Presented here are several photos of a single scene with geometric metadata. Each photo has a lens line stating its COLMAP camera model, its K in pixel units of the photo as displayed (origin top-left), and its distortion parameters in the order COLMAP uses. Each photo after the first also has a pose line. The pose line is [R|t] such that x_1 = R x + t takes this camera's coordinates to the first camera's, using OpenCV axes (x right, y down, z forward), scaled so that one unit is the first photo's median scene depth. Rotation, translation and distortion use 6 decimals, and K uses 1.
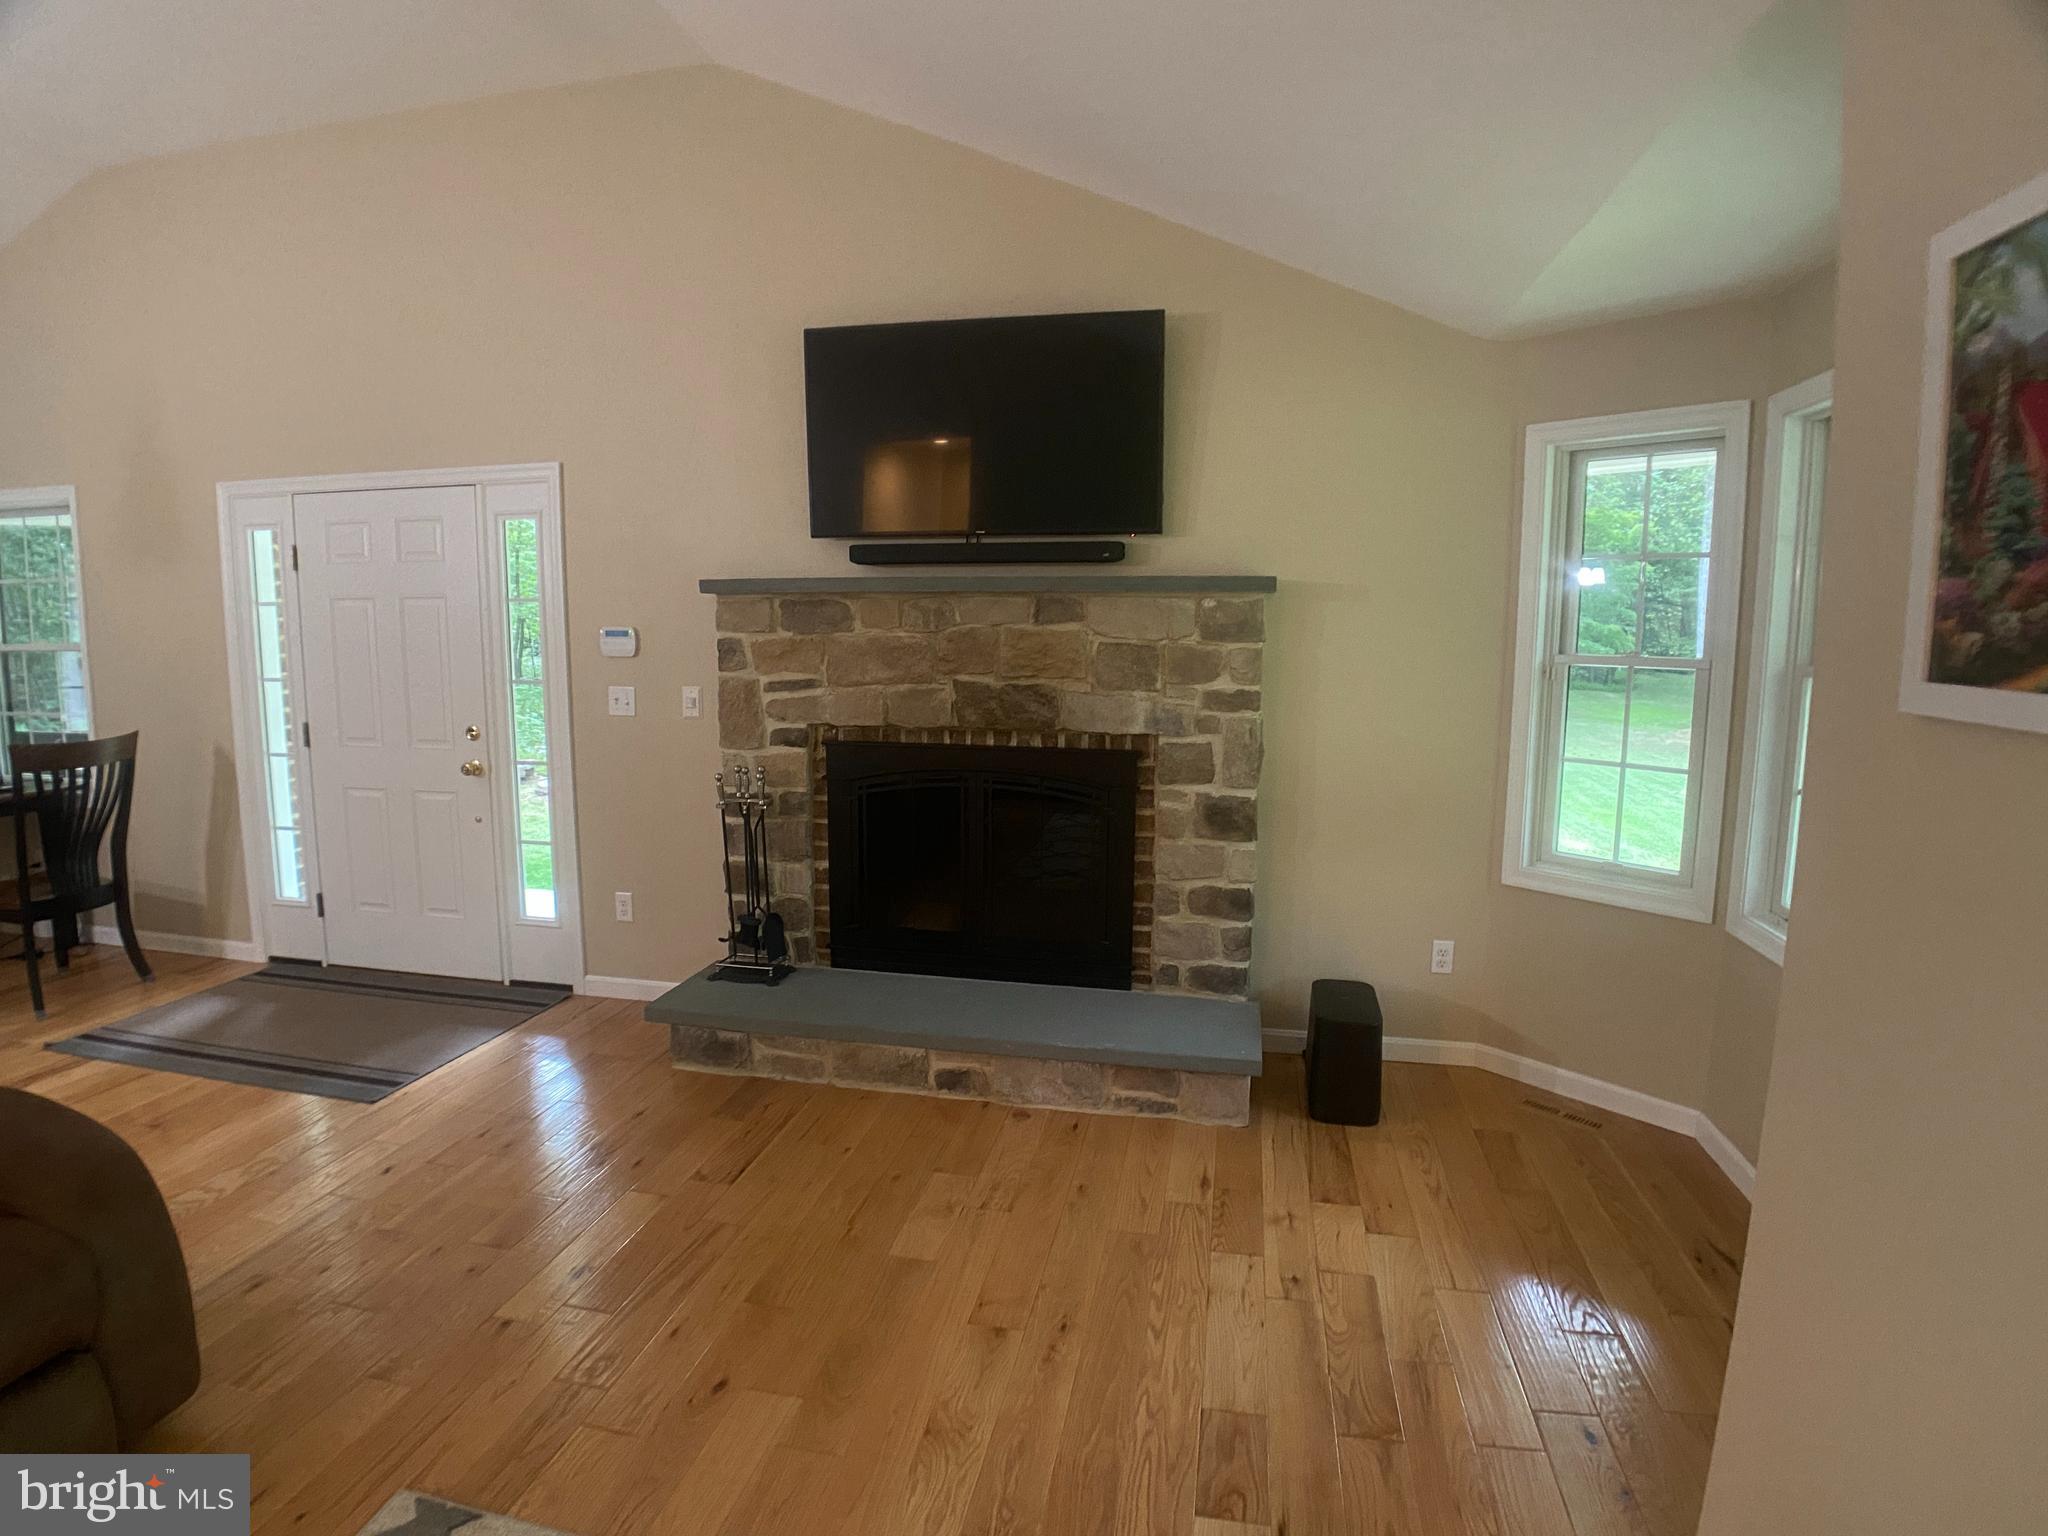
lens RADIAL K [[1065.1, 0, 1018.9], [0, 1065.1, 755.0], [0, 0, 1]] dist [-0.070517, 0.002834]
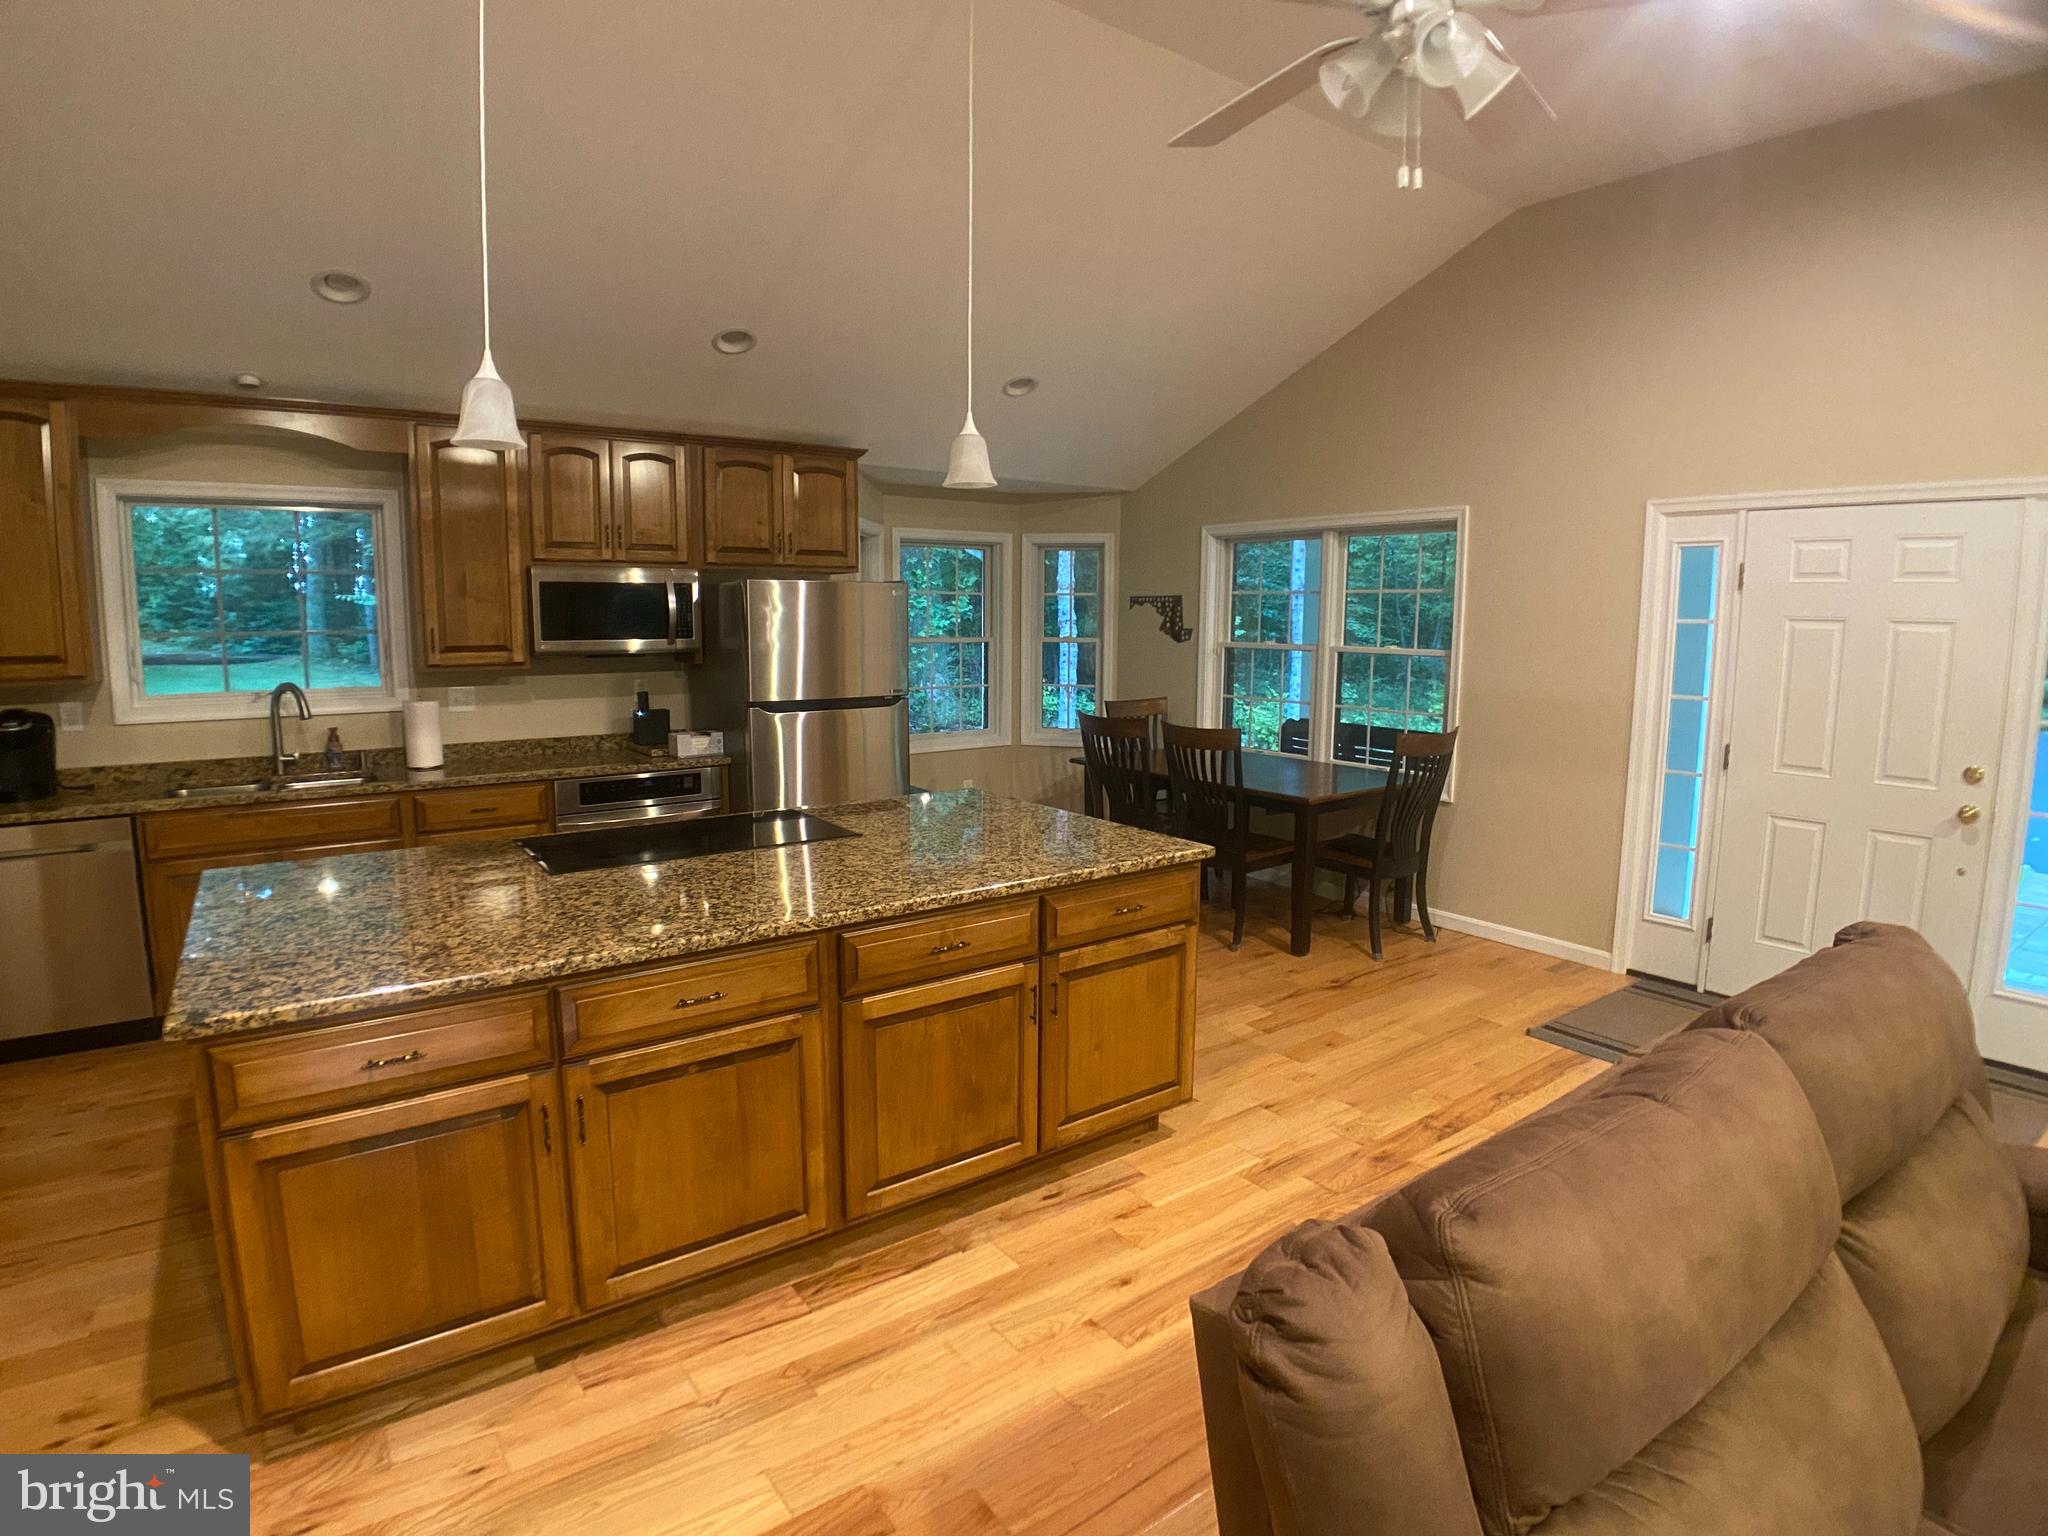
lens RADIAL K [[1065.1, 0, 1018.9], [0, 1065.1, 755.0], [0, 0, 1]] dist [-0.070517, 0.002834]
pose [[0.743021, 0.086927, -0.663599, -0.667256], [-0.085757, 0.995722, 0.034412, 0.002170], [0.663751, 0.031339, 0.747296, -0.222773]]
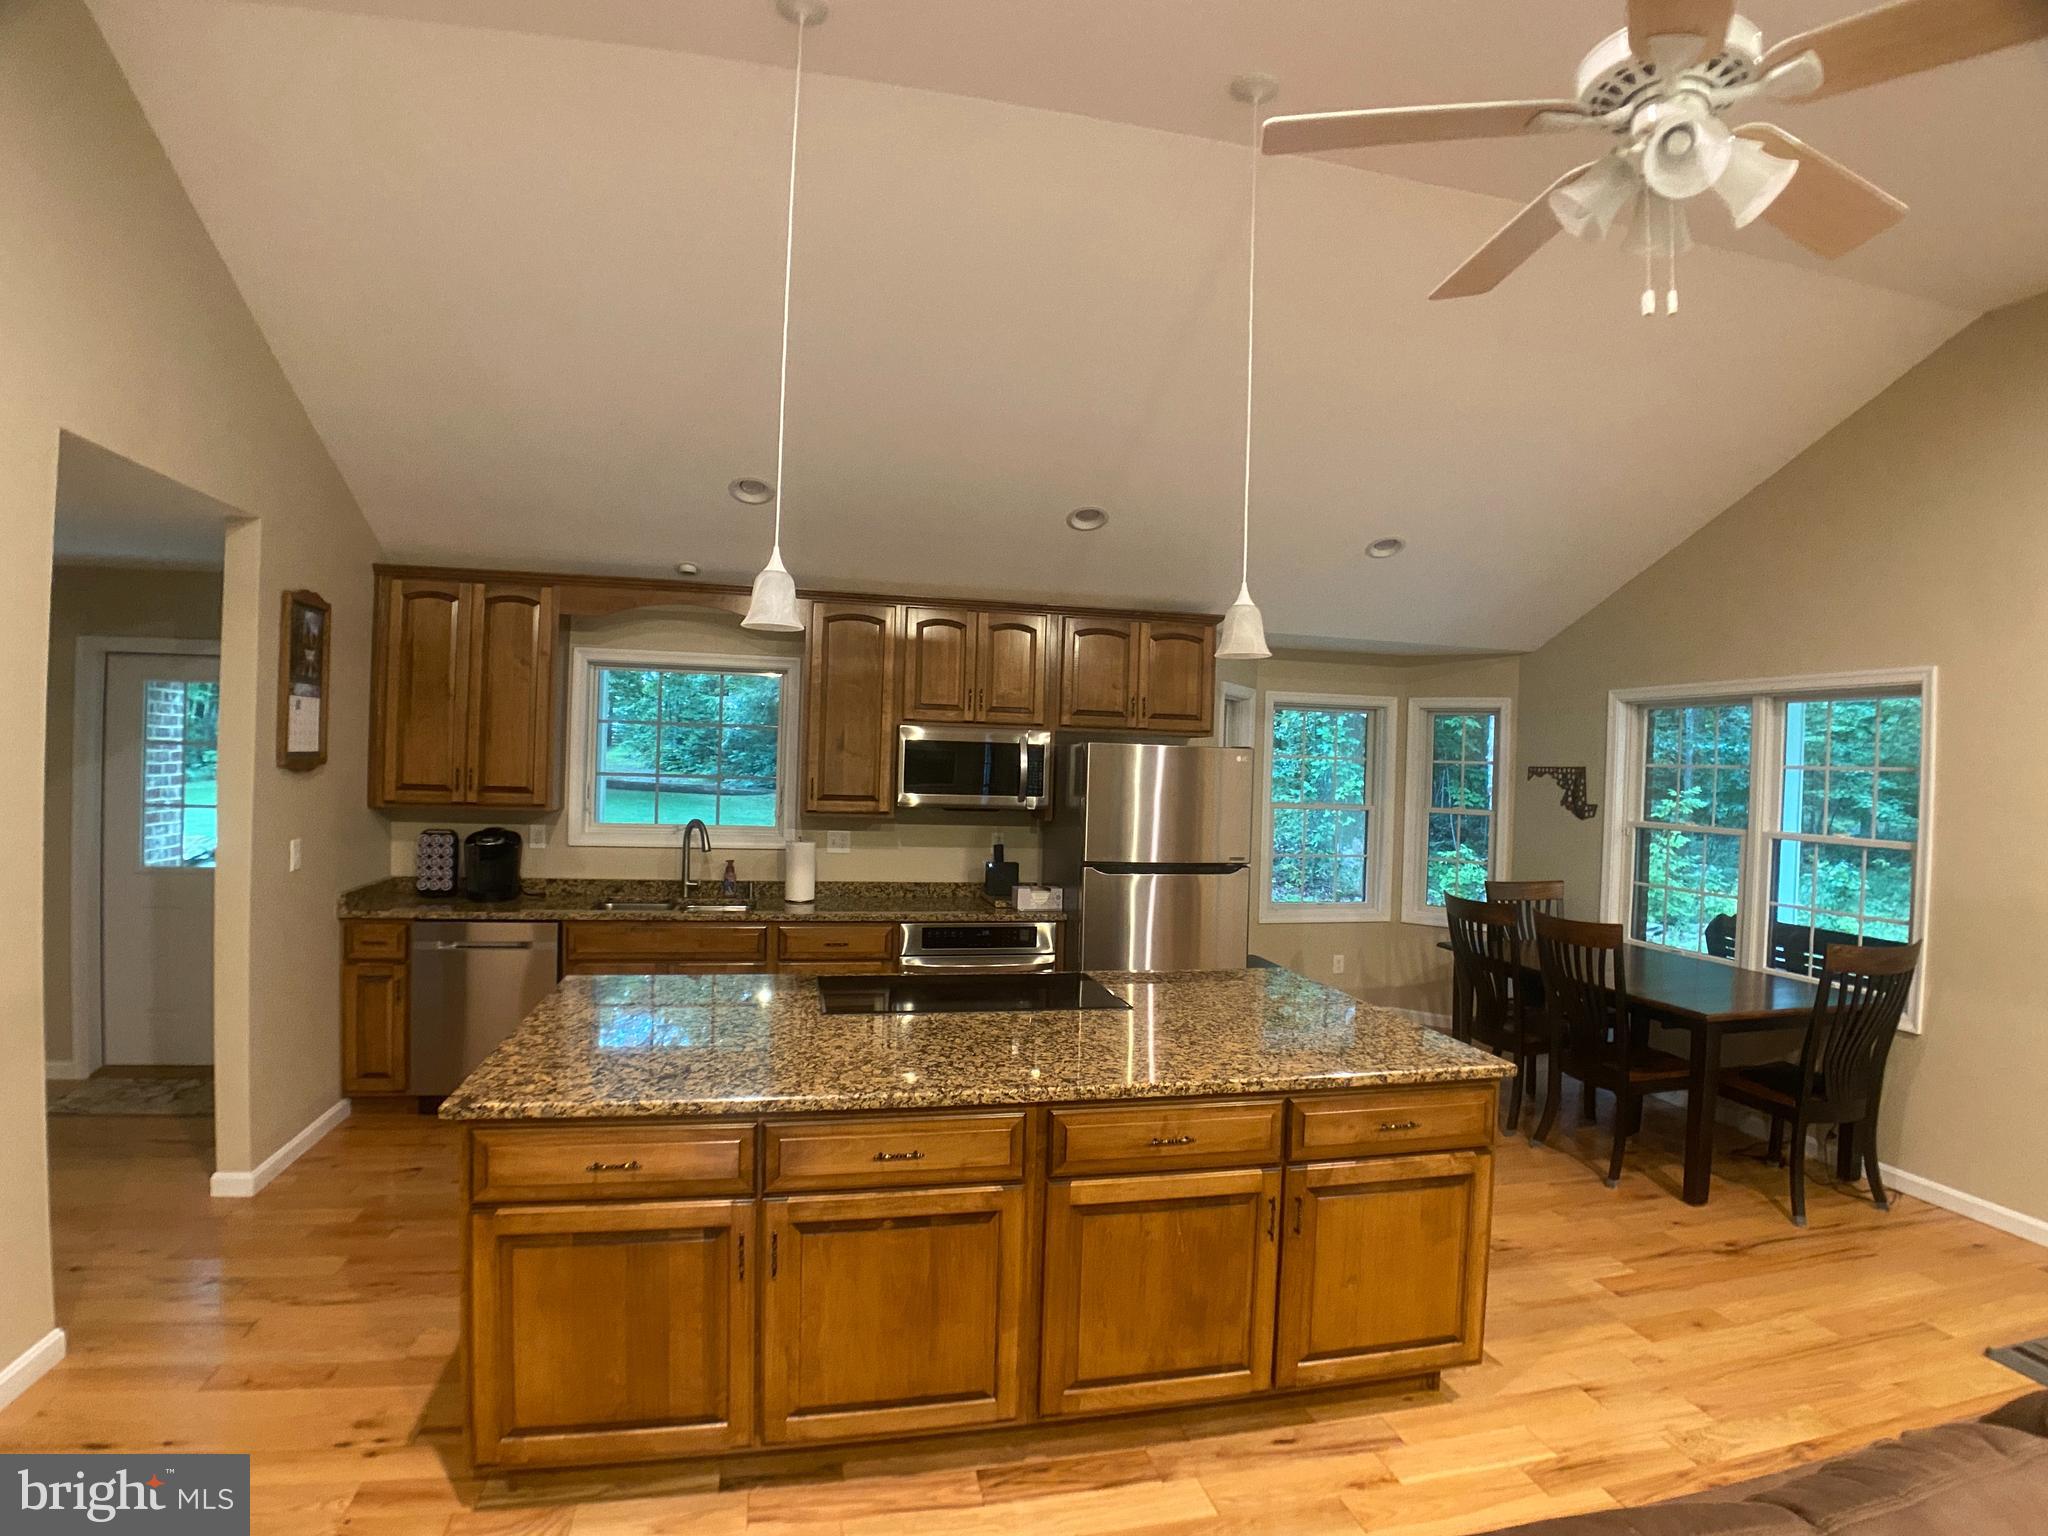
lens RADIAL K [[1068.4, 0, 1024.0], [0, 1068.4, 768.0], [0, 0, 1]] dist [-0.075454, 0.004274]
pose [[0.422297, 0.012995, -0.906364, -0.603576], [-0.143330, 0.988275, -0.052612, -0.024103], [0.895054, 0.152127, 0.419209, -0.114920]]
